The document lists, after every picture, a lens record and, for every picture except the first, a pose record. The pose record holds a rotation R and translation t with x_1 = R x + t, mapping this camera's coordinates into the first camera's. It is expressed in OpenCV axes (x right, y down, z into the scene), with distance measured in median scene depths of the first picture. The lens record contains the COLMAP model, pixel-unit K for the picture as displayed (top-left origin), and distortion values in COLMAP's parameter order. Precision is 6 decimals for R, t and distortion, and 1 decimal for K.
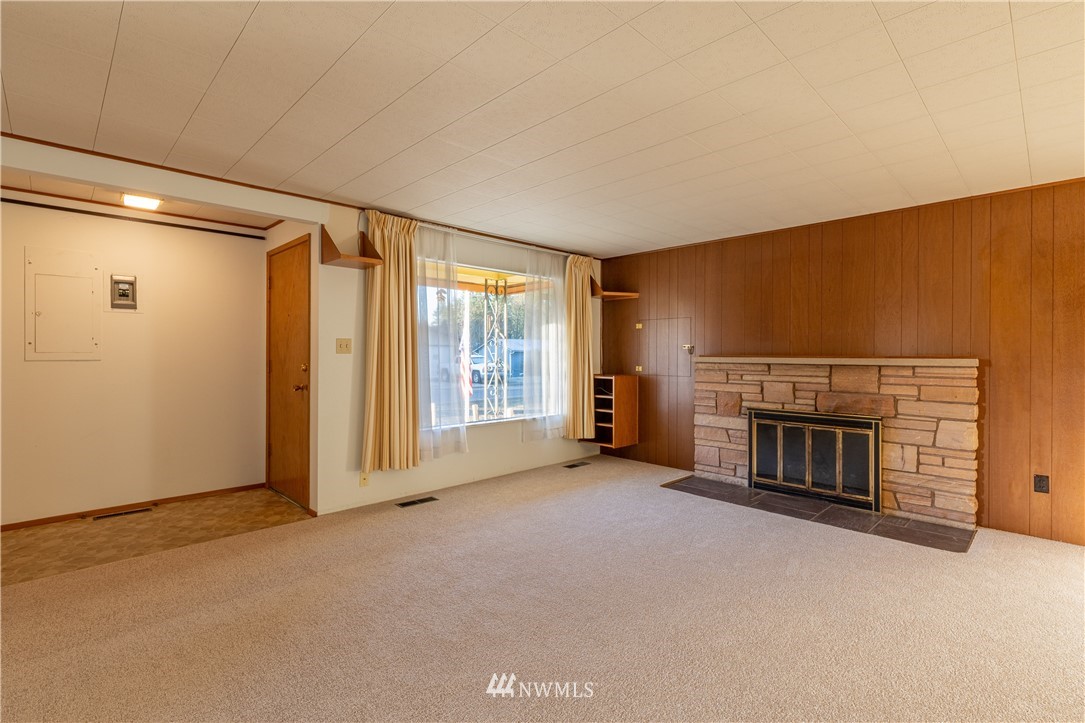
lens RADIAL K [[503.3, 0, 542.8], [0, 503.3, 358.0], [0, 0, 1]] dist [-0.001087, 0.000017]
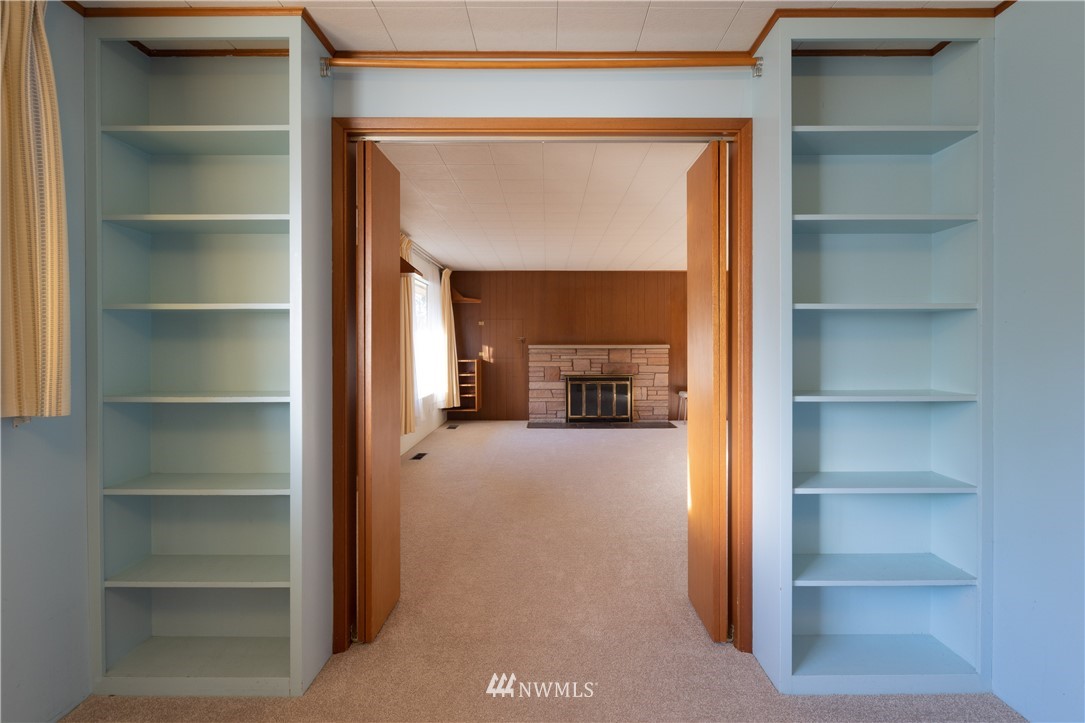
lens RADIAL K [[520.5, 0, 545.1], [0, 520.5, 348.6], [0, 0, 1]] dist [-0.006412, -0.001269]
pose [[0.698027, -0.011066, 0.715986, -0.905834], [0.011004, 0.999928, 0.004726, 0.001326], [-0.715987, 0.004580, 0.698098, -0.166897]]
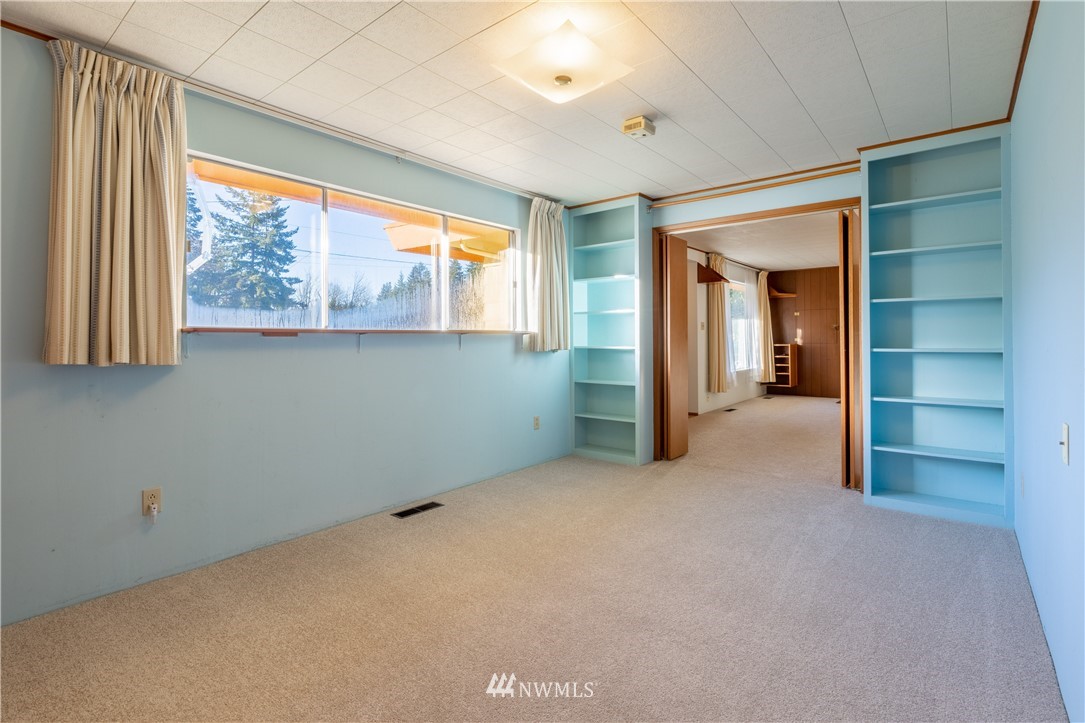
lens RADIAL K [[520.5, 0, 543.1], [0, 520.5, 336.4], [0, 0, 1]] dist [-0.006412, -0.001269]
pose [[0.992709, -0.010509, 0.120074, -1.061311], [0.012344, 0.999818, -0.014552, 0.031256], [-0.119899, 0.015928, 0.992658, -0.748979]]
